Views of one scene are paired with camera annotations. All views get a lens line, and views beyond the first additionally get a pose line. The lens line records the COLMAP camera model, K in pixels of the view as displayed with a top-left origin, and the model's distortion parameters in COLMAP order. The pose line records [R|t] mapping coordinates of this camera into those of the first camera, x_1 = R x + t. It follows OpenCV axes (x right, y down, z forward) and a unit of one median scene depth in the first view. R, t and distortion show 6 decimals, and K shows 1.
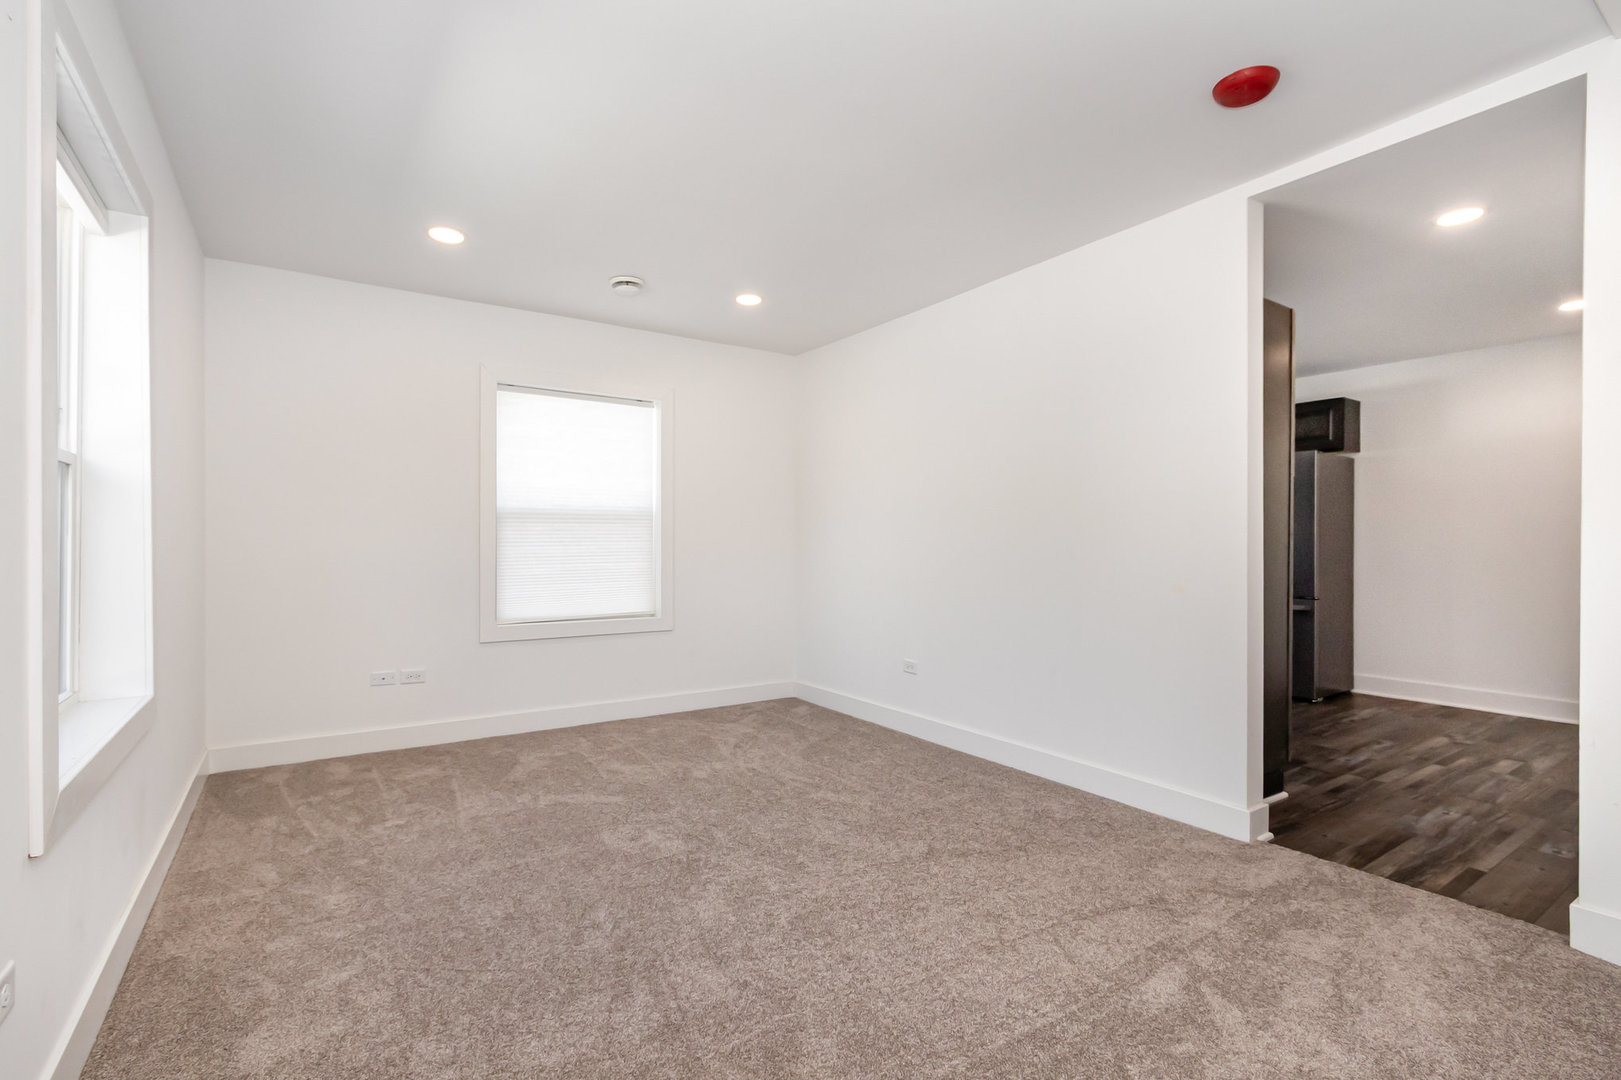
lens RADIAL K [[744.0, 0, 809.7], [0, 744.0, 544.0], [0, 0, 1]] dist [-0.000151, 0.000085]
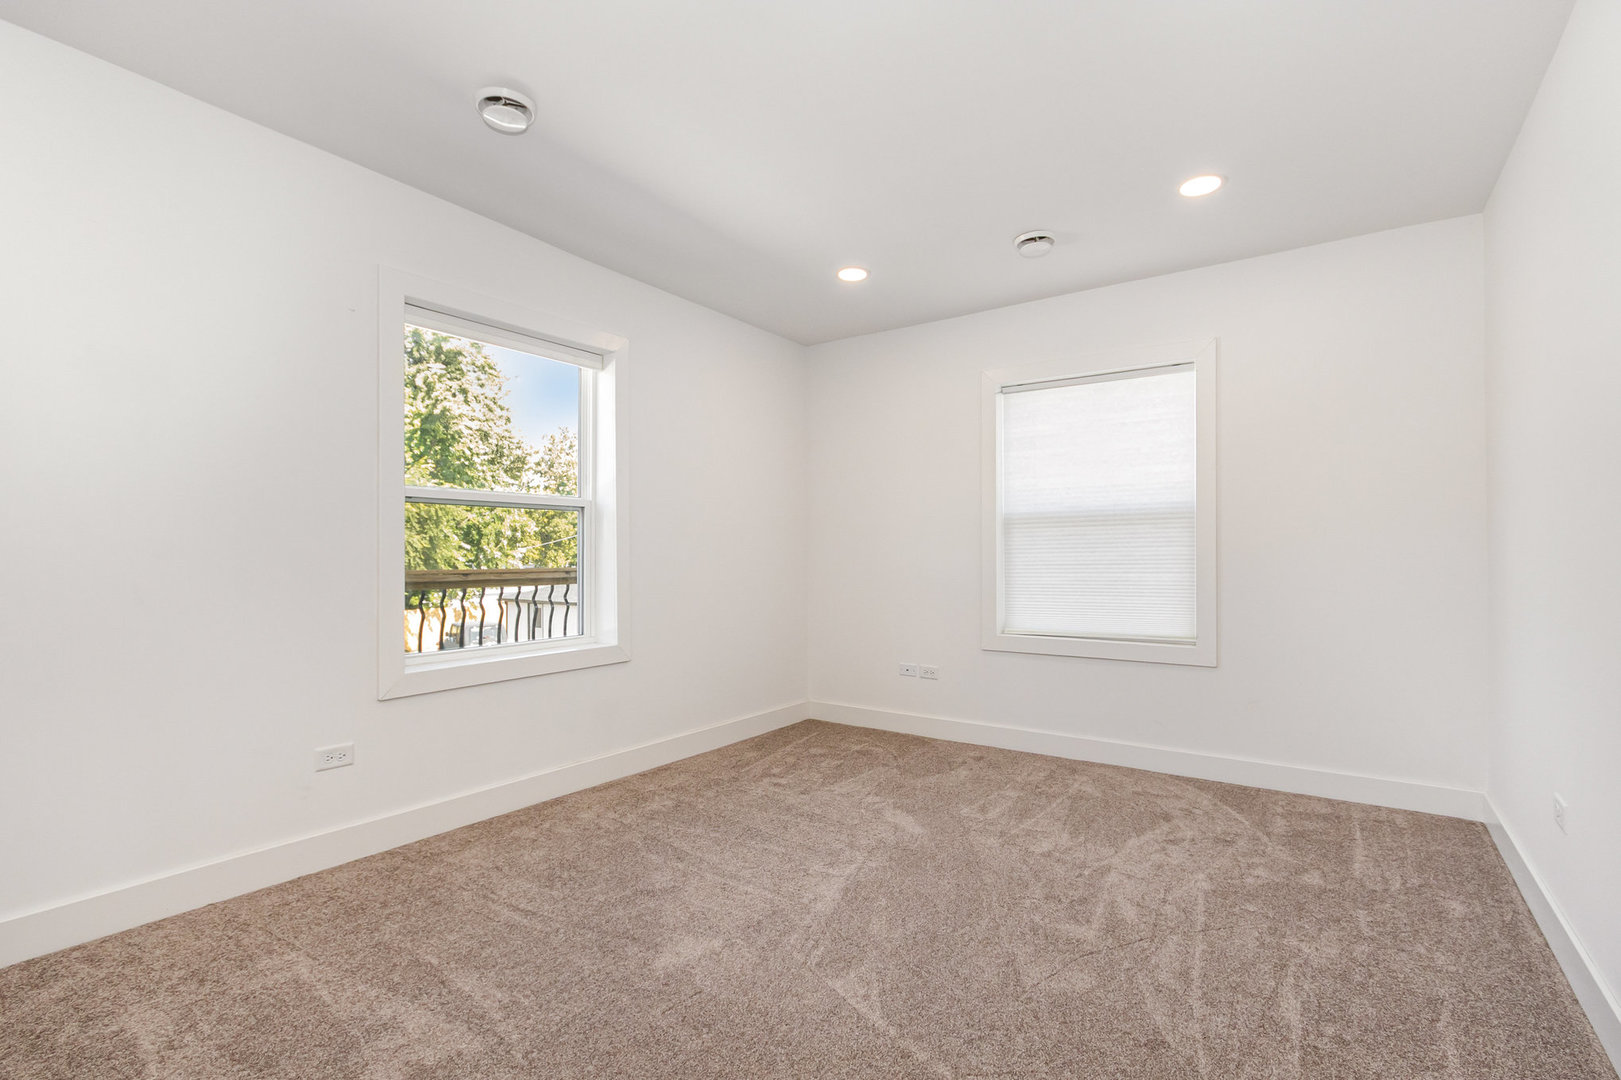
lens RADIAL K [[744.0, 0, 809.7], [0, 744.0, 544.0], [0, 0, 1]] dist [-0.000151, 0.000085]
pose [[0.348868, -0.020224, -0.936954, 0.454811], [0.007474, 0.999795, -0.018797, 0.007953], [0.937142, -0.000445, 0.348948, 0.464768]]
